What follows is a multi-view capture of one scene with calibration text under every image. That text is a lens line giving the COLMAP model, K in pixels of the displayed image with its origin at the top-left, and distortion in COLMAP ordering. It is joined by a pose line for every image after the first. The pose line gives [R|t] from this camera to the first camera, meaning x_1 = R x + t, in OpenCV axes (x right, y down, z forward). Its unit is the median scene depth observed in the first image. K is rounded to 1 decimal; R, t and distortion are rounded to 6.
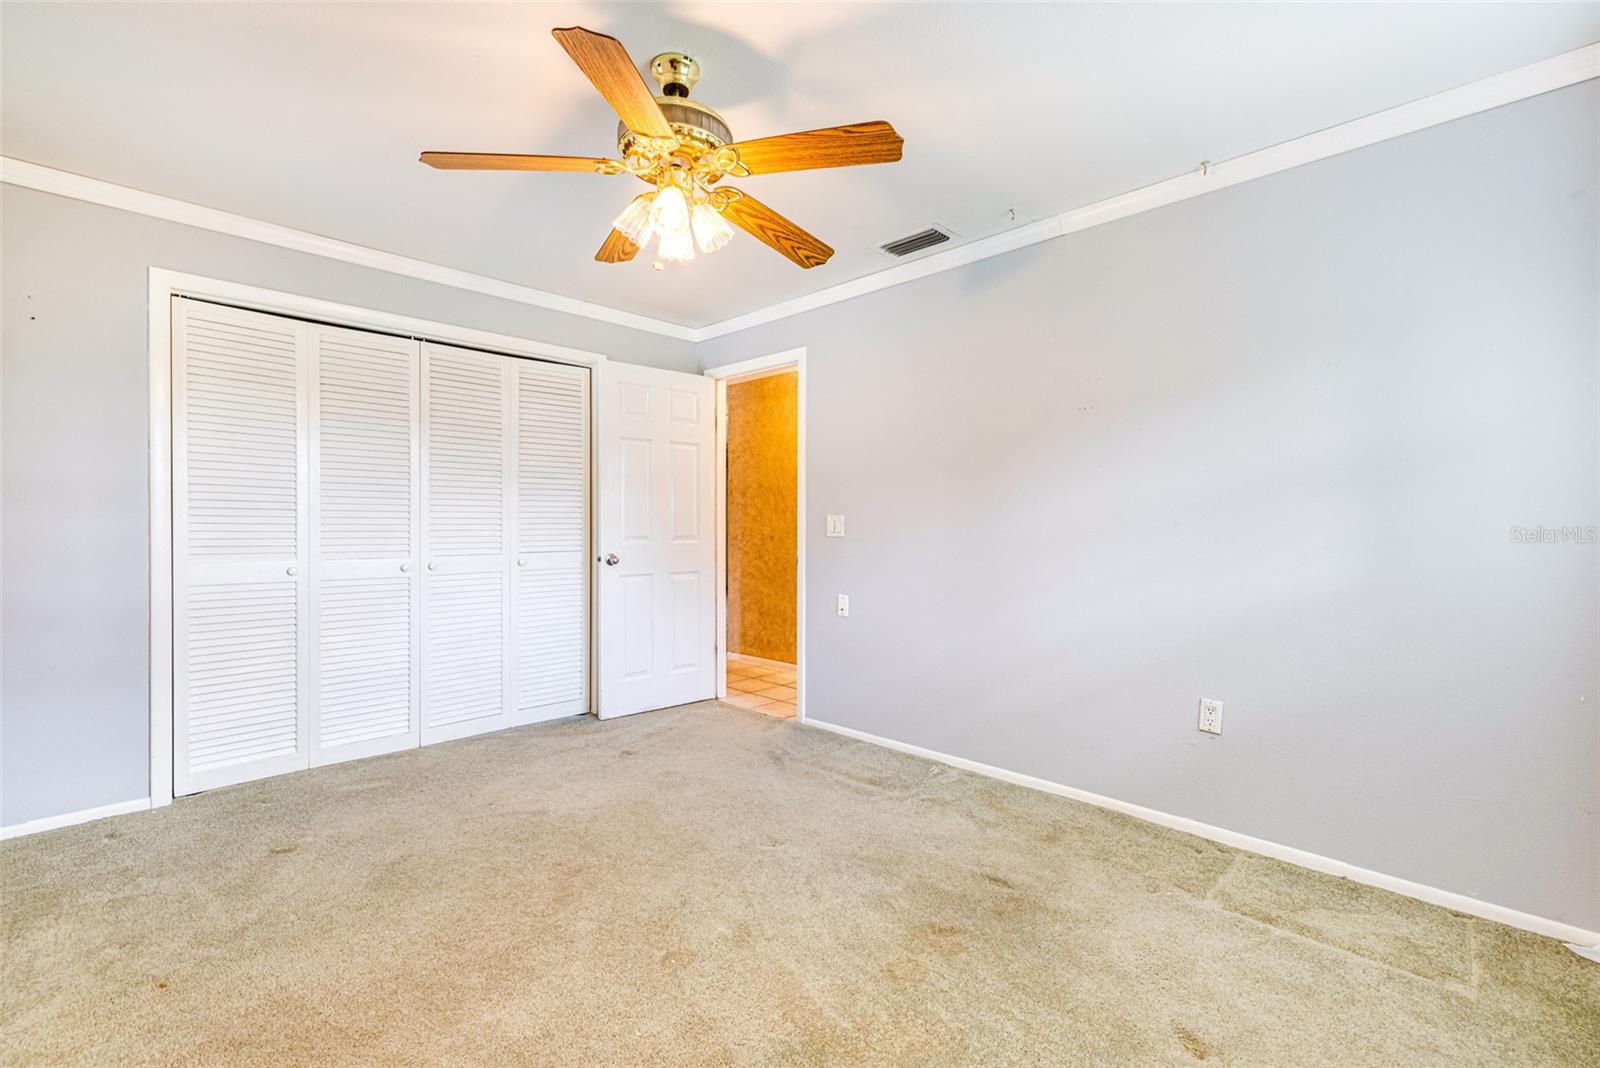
lens RADIAL K [[695.1, 0, 818.0], [0, 695.1, 537.7], [0, 0, 1]] dist [-0.000226, 0.000006]
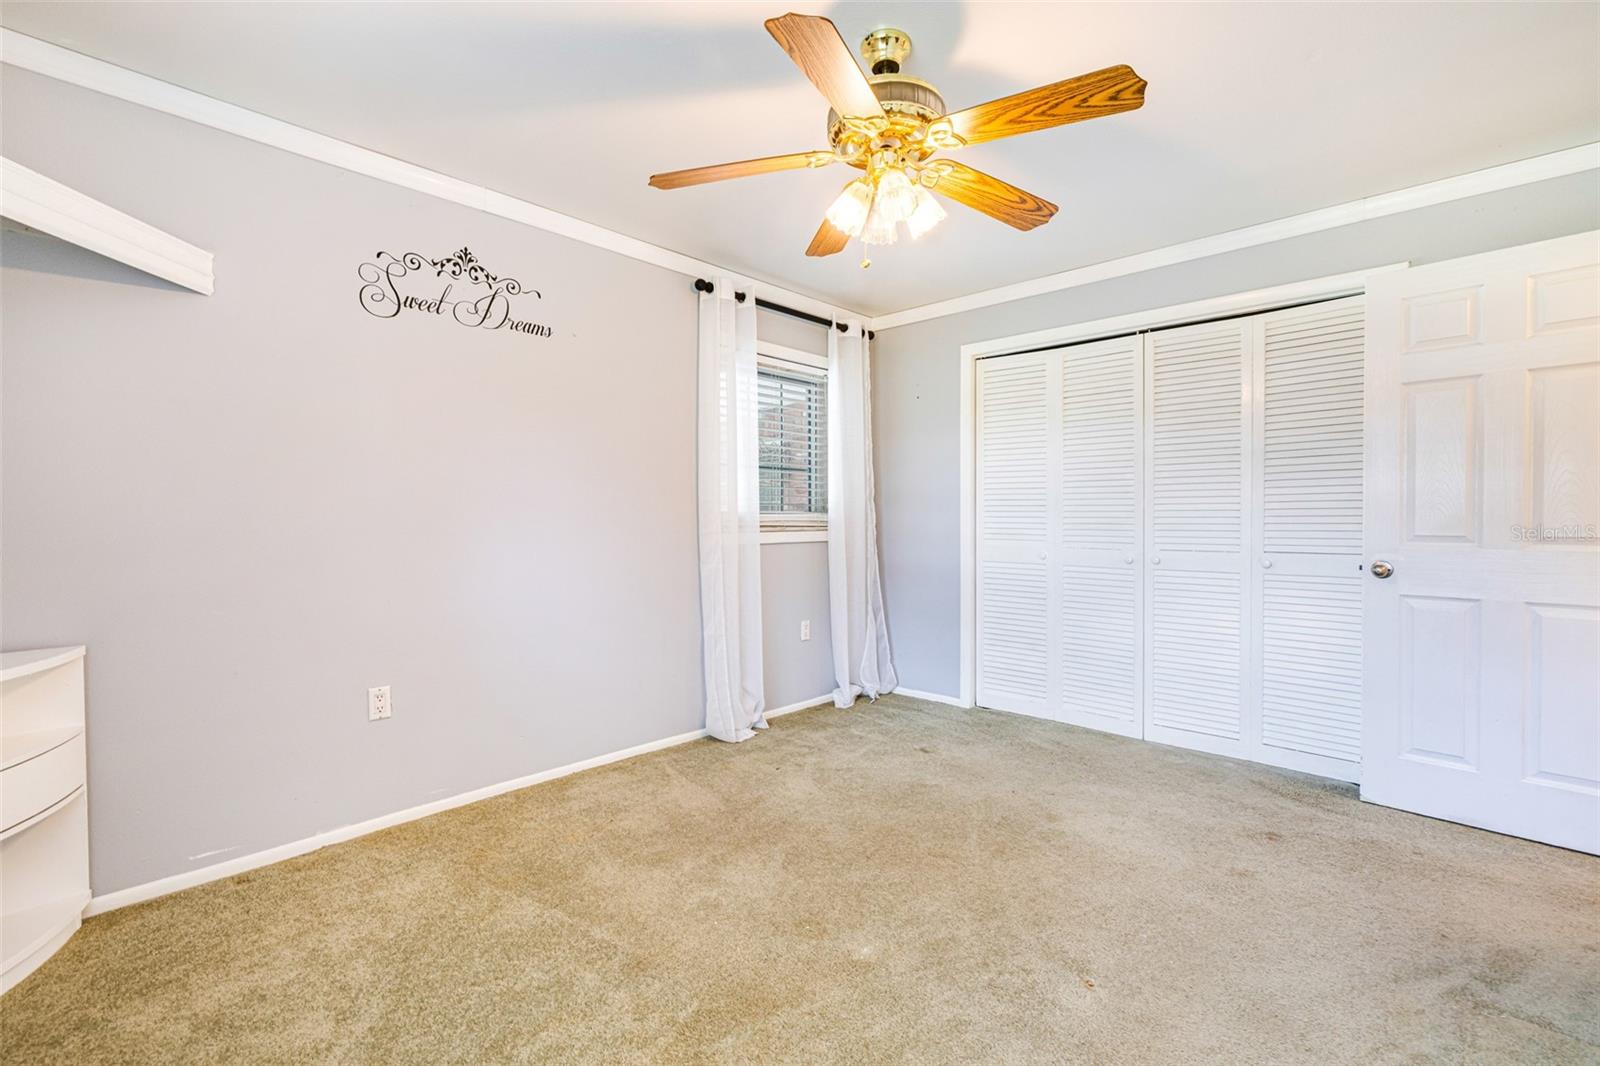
lens RADIAL K [[703.9, 0, 789.0], [0, 703.9, 534.5], [0, 0, 1]] dist [-0.002166, 0.000174]
pose [[0.007498, 0.025423, -0.999649, 0.465599], [-0.017434, 0.999528, 0.025290, -0.012186], [0.999820, 0.017238, 0.007938, 0.518112]]
